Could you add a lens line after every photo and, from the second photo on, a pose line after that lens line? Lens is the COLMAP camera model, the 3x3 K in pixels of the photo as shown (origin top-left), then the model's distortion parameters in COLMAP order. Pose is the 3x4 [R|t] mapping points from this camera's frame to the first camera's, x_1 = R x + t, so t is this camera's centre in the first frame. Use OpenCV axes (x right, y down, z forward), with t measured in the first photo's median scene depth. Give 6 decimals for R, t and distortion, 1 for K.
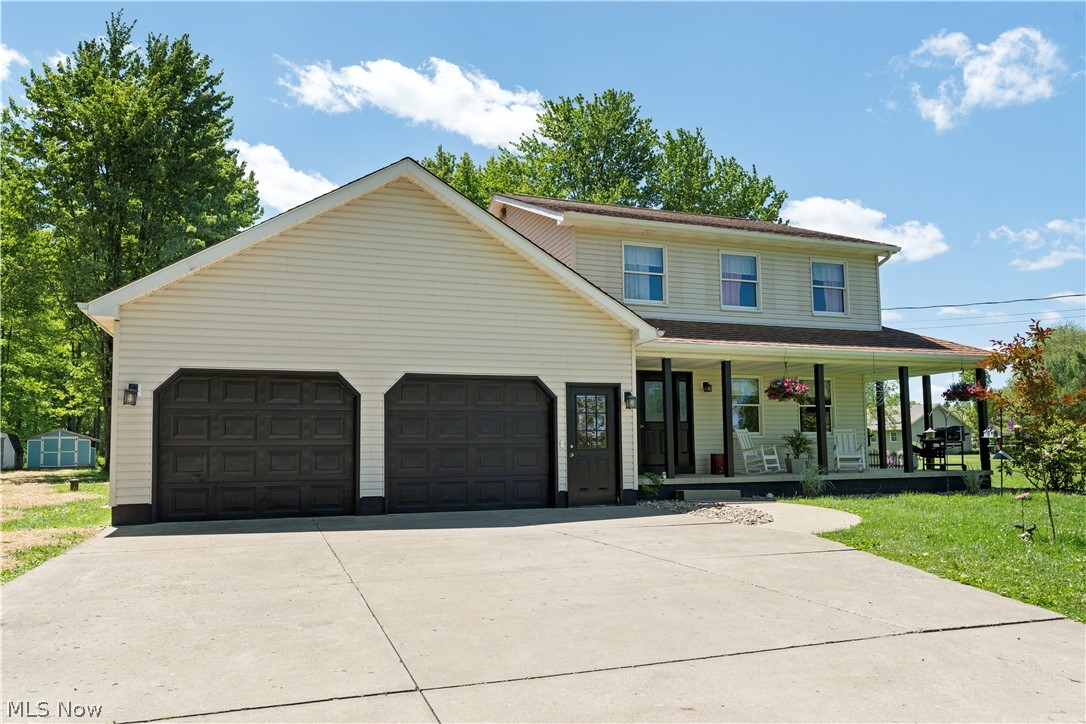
lens RADIAL K [[801.5, 0, 543.0], [0, 801.5, 362.0], [0, 0, 1]] dist [-0.047267, -0.000848]
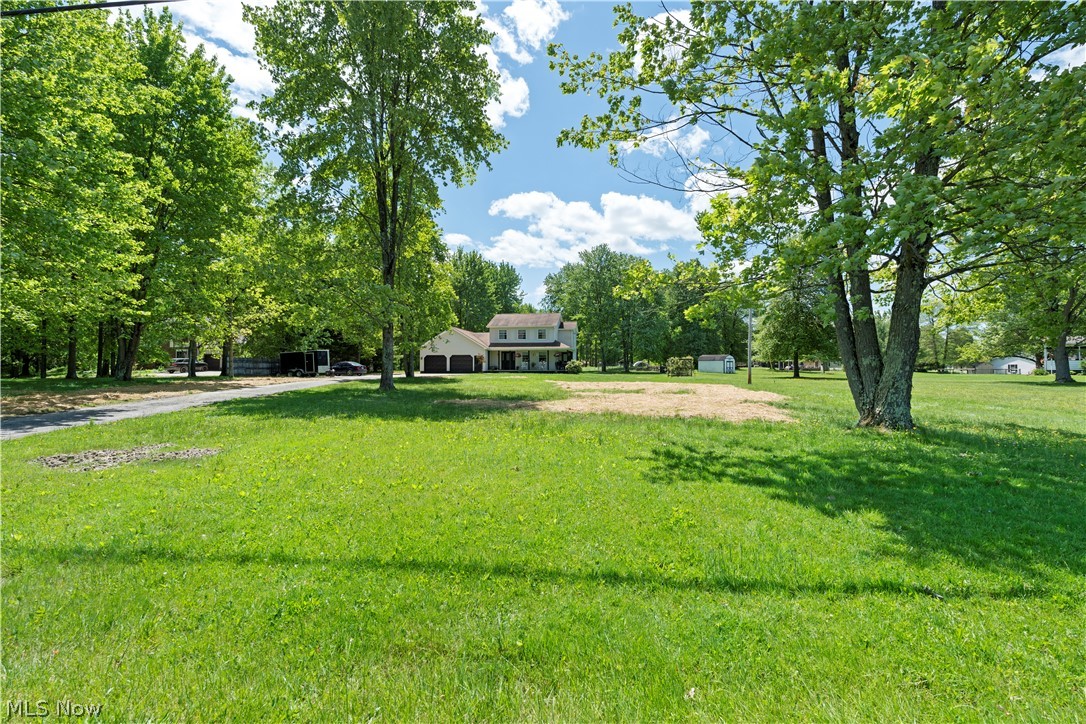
lens RADIAL K [[515.7, 0, 543.0], [0, 515.7, 362.0], [0, 0, 1]] dist [-0.000580, -0.000156]
pose [[0.866726, 0.000319, -0.498785, 2.816784], [0.049069, 0.995094, 0.085903, -0.279567], [0.496365, -0.098929, 0.862458, -2.604546]]
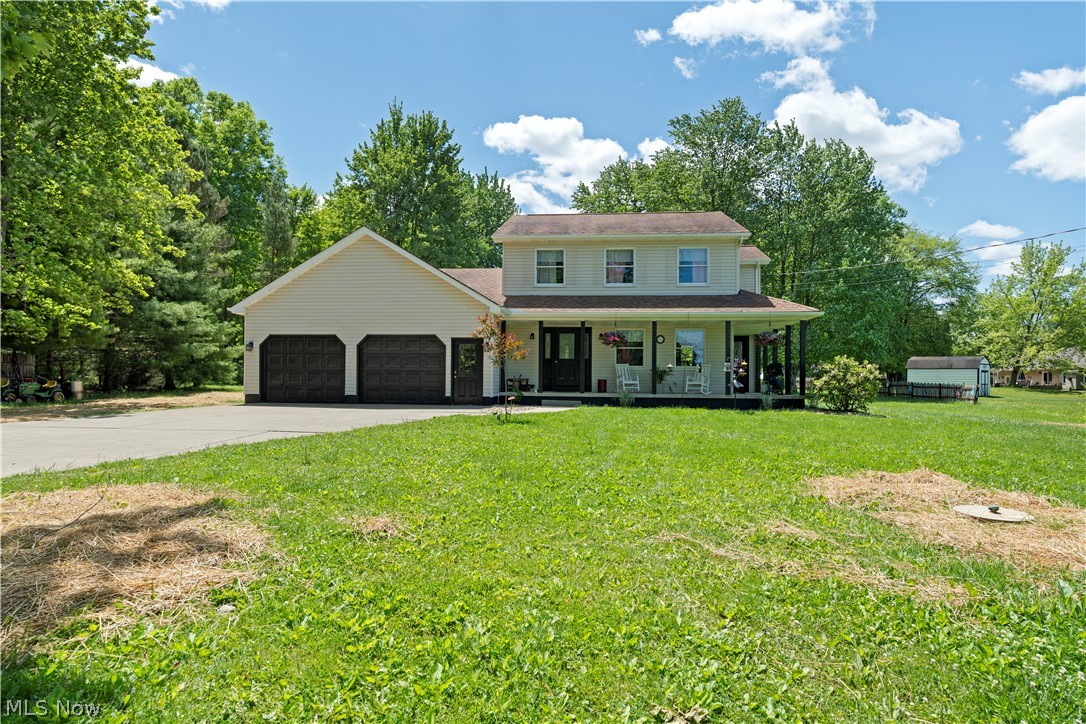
lens RADIAL K [[630.2, 0, 543.0], [0, 630.2, 362.0], [0, 0, 1]] dist [0.000714, 0.000061]
pose [[0.896493, 0.011386, -0.442912, 0.869793], [0.029417, 0.995934, 0.085147, -0.036595], [0.442080, -0.089363, 0.892513, -0.203659]]
